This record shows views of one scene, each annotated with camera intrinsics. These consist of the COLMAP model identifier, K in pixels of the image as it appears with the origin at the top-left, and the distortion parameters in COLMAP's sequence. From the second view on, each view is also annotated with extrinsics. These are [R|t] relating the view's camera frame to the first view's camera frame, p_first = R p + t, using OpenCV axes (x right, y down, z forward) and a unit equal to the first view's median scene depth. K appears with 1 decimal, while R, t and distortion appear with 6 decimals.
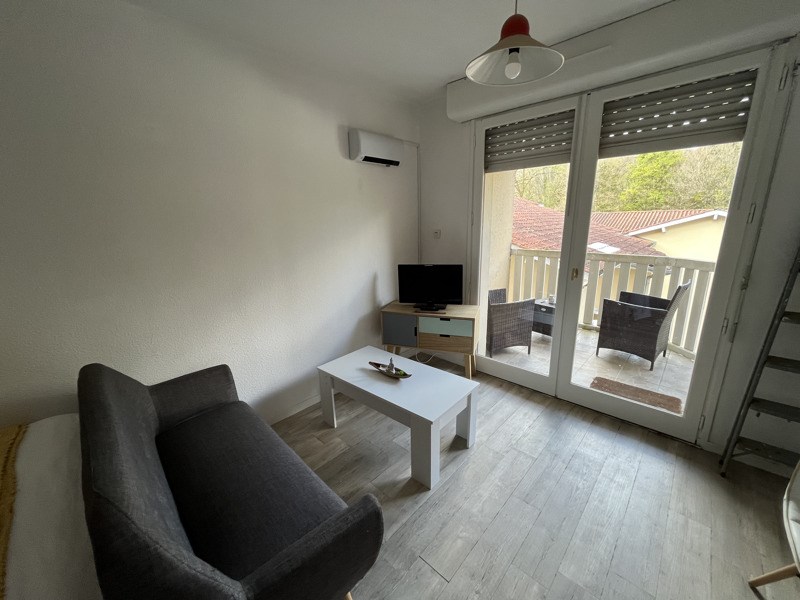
lens RADIAL K [[324.9, 0, 400.0], [0, 324.9, 302.0], [0, 0, 1]] dist [-0.000195, 0.000028]
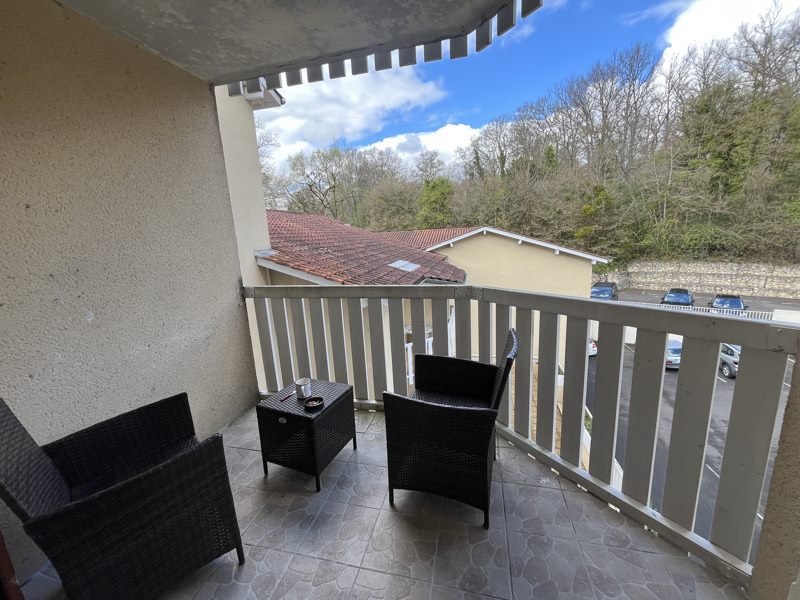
lens RADIAL K [[324.9, 0, 400.0], [0, 324.9, 302.0], [0, 0, 1]] dist [-0.000195, 0.000028]
pose [[0.867816, -0.120190, 0.482131, 0.541089], [0.150776, 0.988251, -0.025031, -0.152013], [-0.473458, 0.094416, 0.875742, 0.699180]]
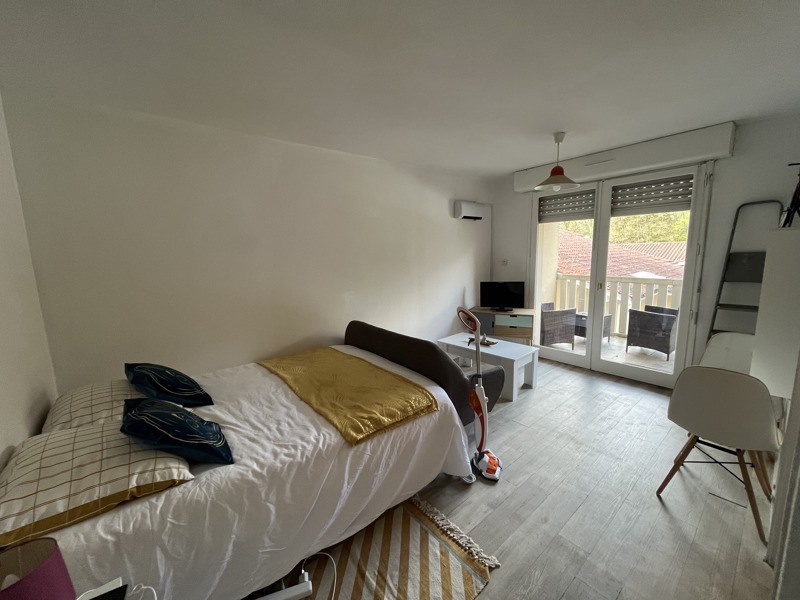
lens RADIAL K [[324.9, 0, 400.0], [0, 324.9, 302.0], [0, 0, 1]] dist [-0.000195, 0.000028]
pose [[0.992355, 0.013437, -0.122681, -0.199406], [-0.024714, 0.995557, -0.090865, 0.133982], [0.120915, 0.093202, 0.988278, -0.577032]]
